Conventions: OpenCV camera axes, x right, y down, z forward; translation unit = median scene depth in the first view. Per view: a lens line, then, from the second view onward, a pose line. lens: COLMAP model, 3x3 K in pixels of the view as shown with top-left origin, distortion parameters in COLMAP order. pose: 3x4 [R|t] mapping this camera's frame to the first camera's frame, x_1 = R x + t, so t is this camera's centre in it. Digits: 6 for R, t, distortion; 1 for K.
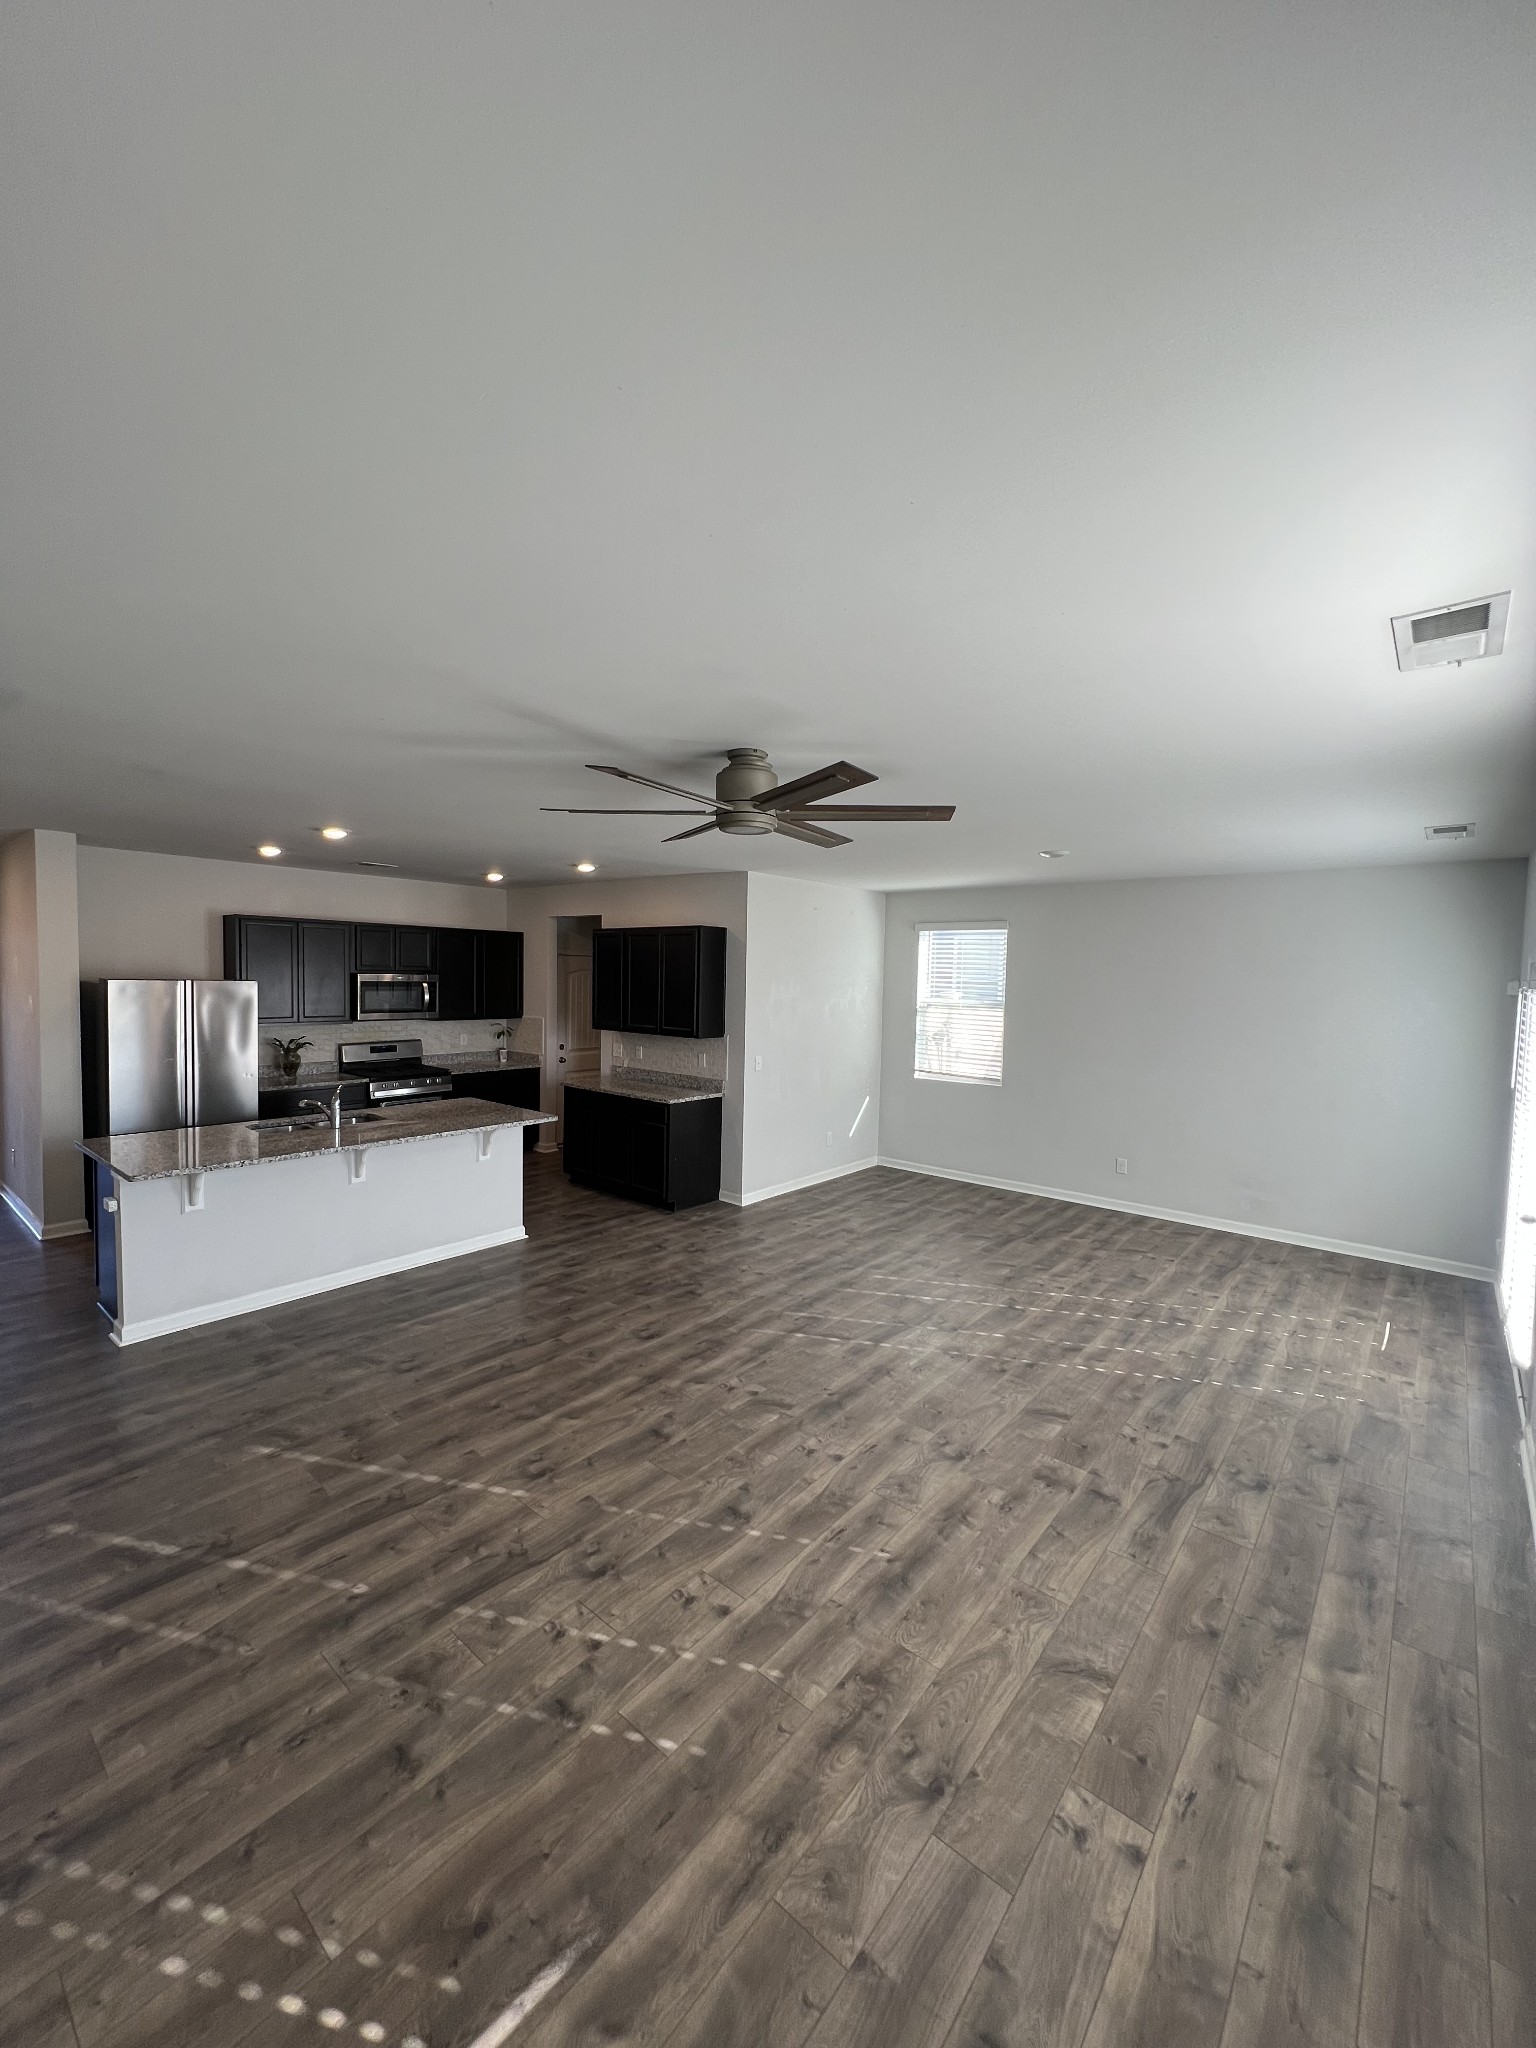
lens RADIAL K [[816.3, 0, 770.3], [0, 816.3, 1017.9], [0, 0, 1]] dist [-0.002523, 0.000866]
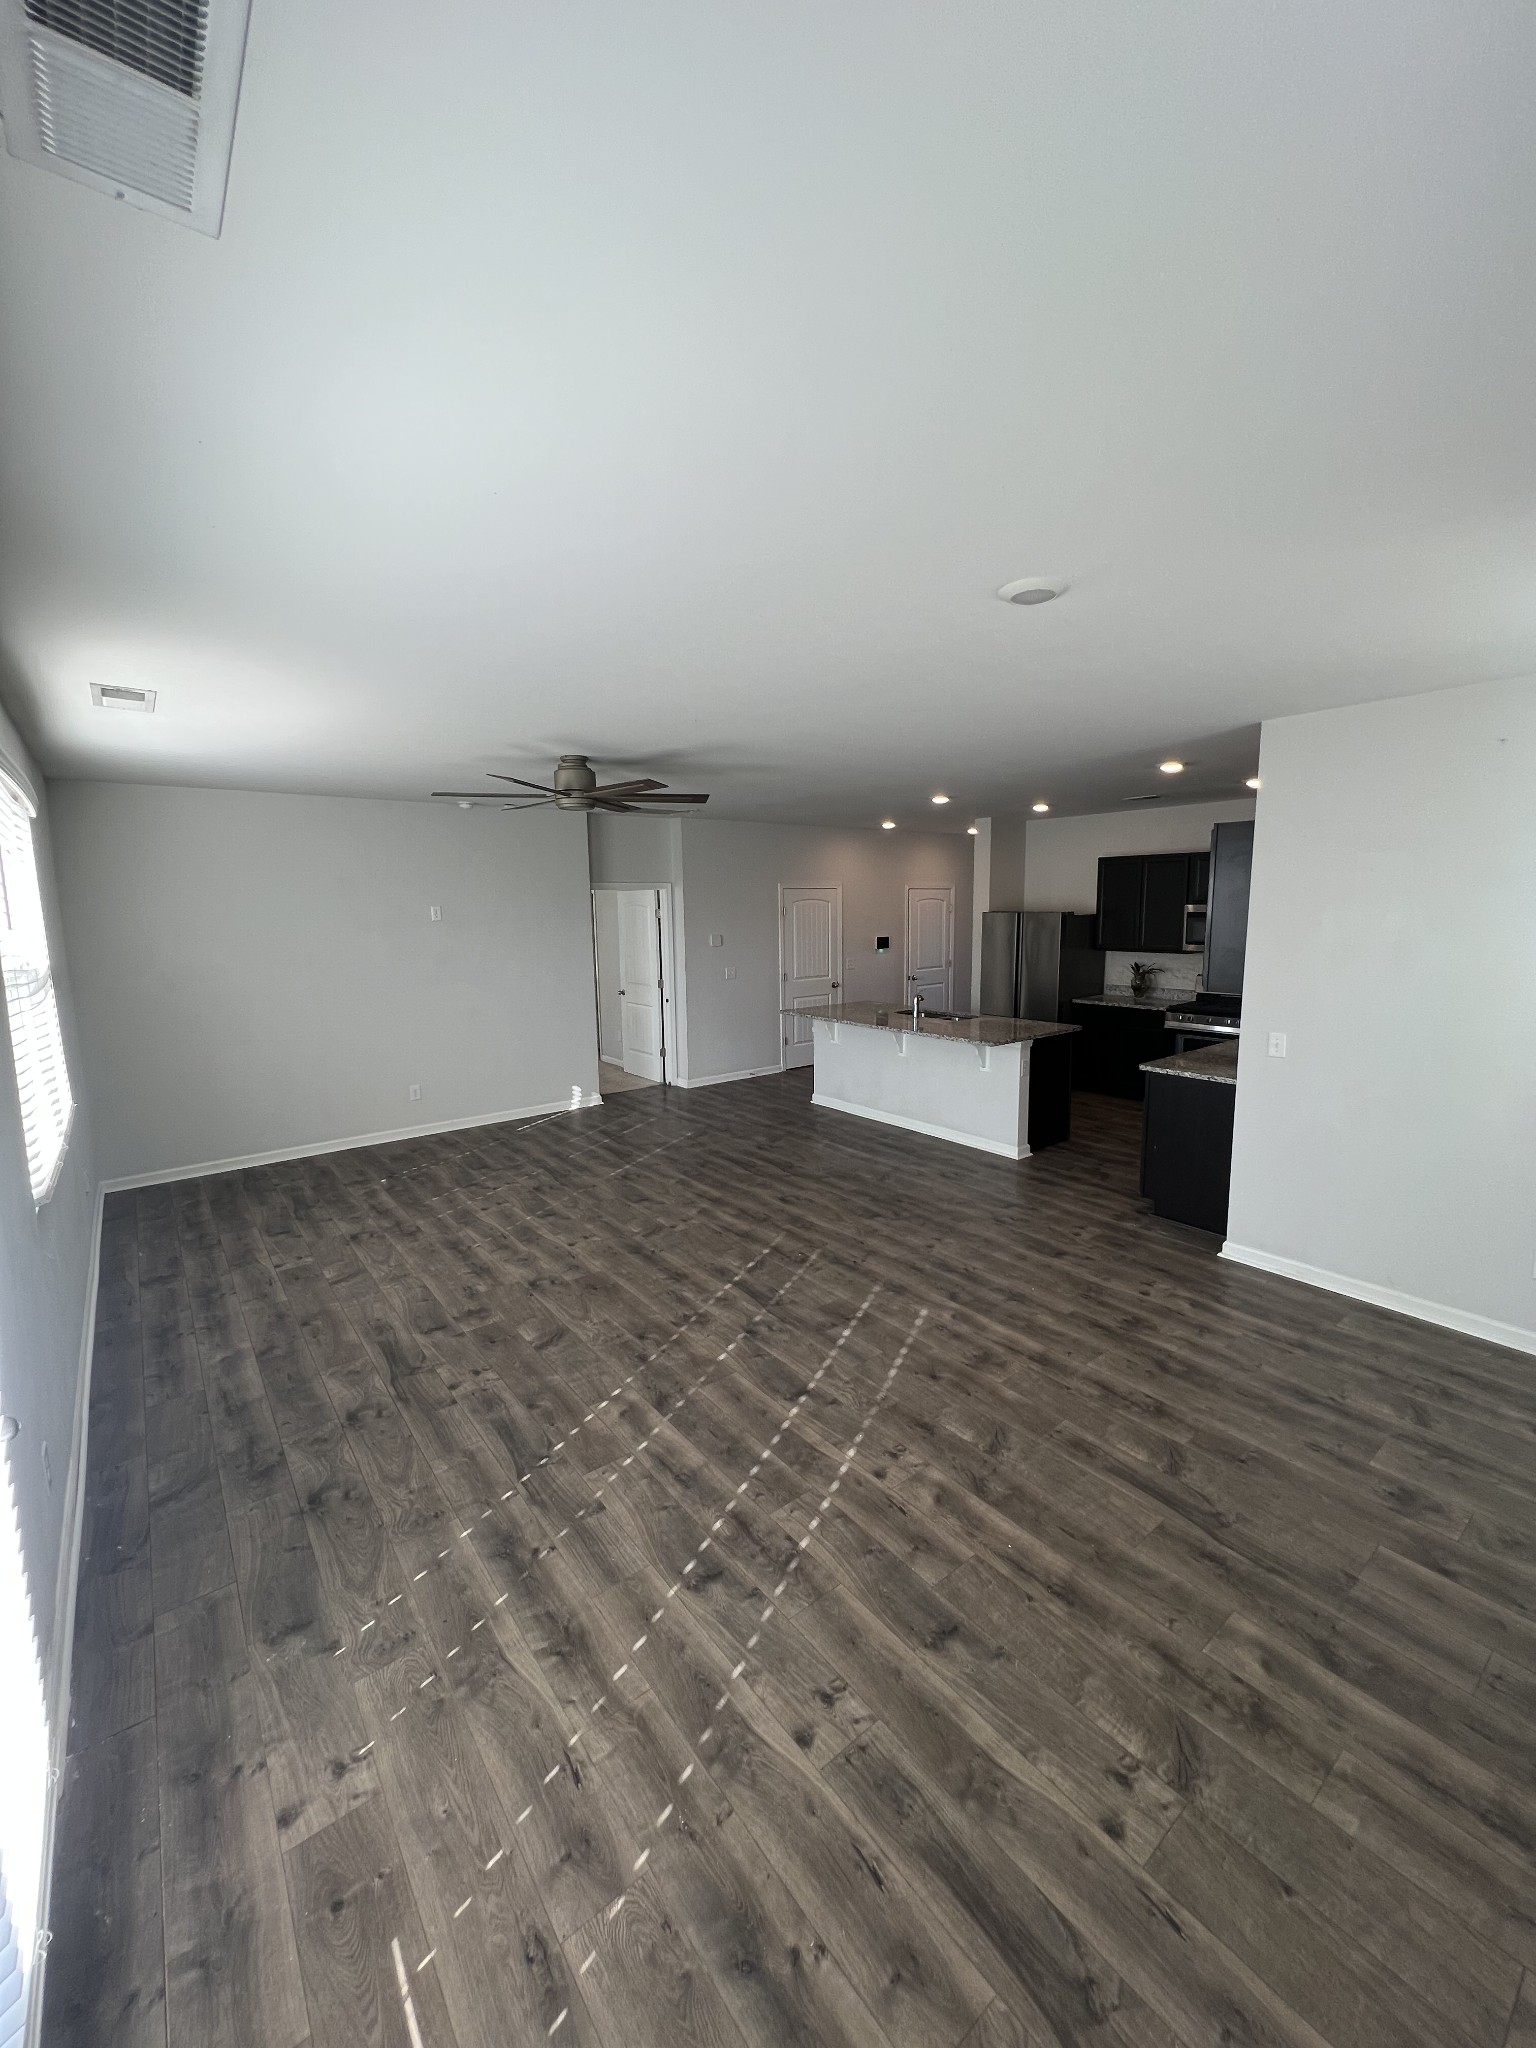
lens RADIAL K [[816.3, 0, 770.3], [0, 816.3, 1017.9], [0, 0, 1]] dist [-0.002523, 0.000866]
pose [[-0.208880, 0.117625, -0.970842, 1.017250], [-0.043439, 0.990644, 0.129370, -0.038784], [0.976976, 0.069195, -0.201816, 1.208574]]
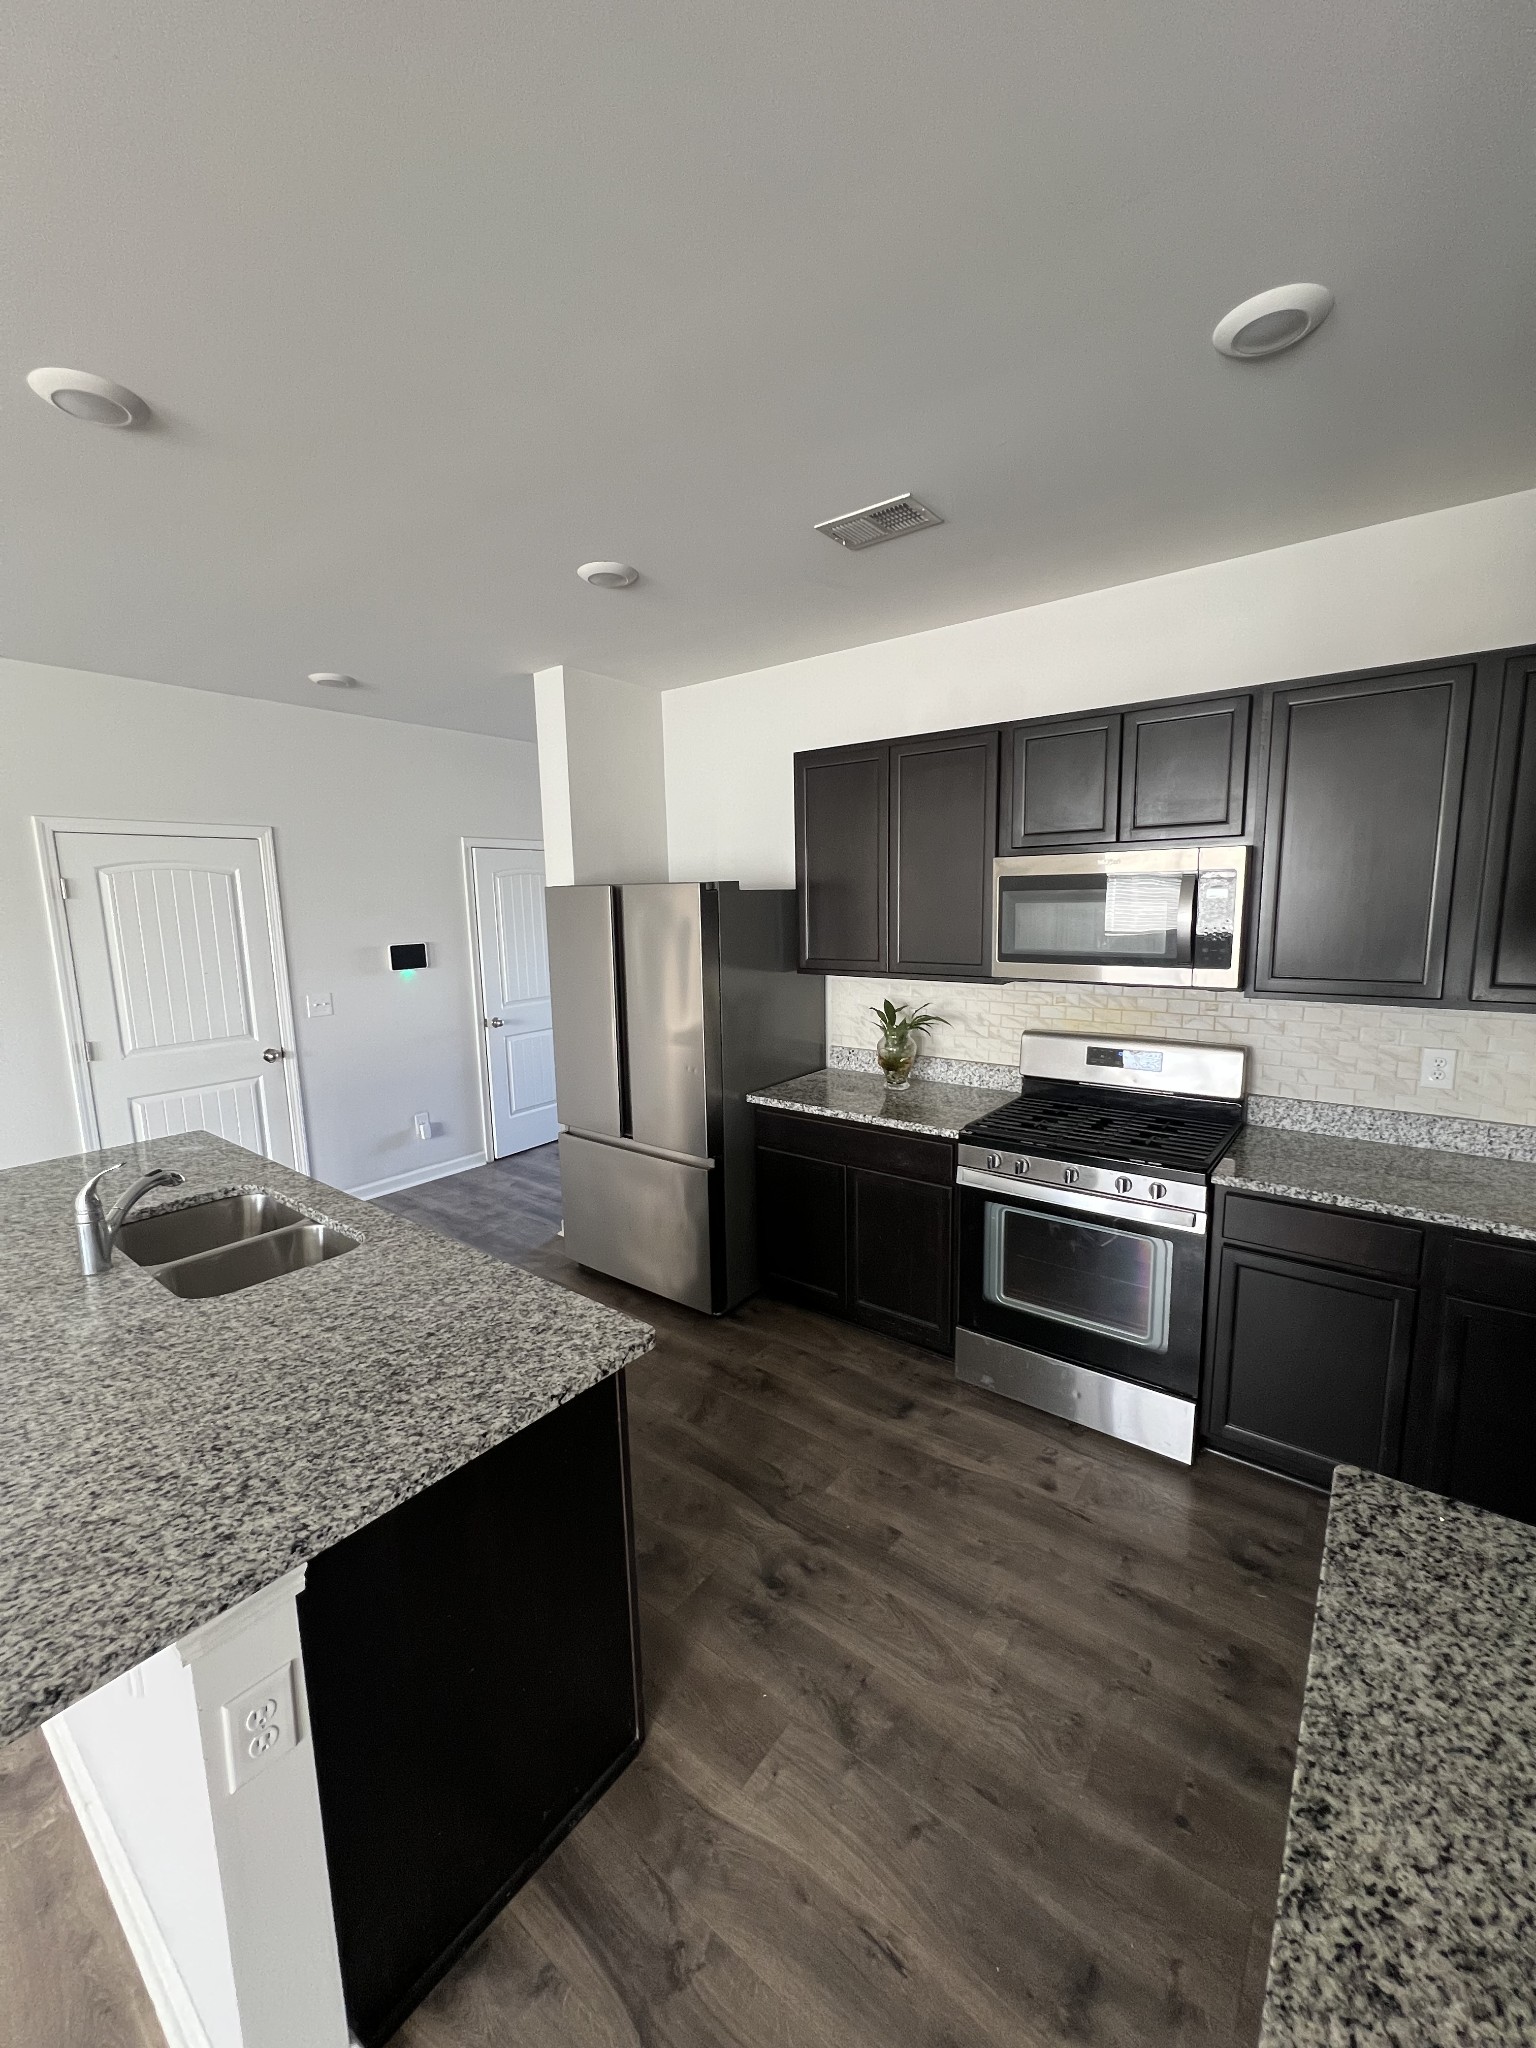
lens RADIAL K [[816.3, 0, 770.3], [0, 816.3, 1017.9], [0, 0, 1]] dist [-0.002523, 0.000866]
pose [[0.036980, 0.127055, -0.991206, -0.199683], [-0.035008, 0.991440, 0.125779, -0.039953], [0.998703, 0.030049, 0.041112, 1.495599]]
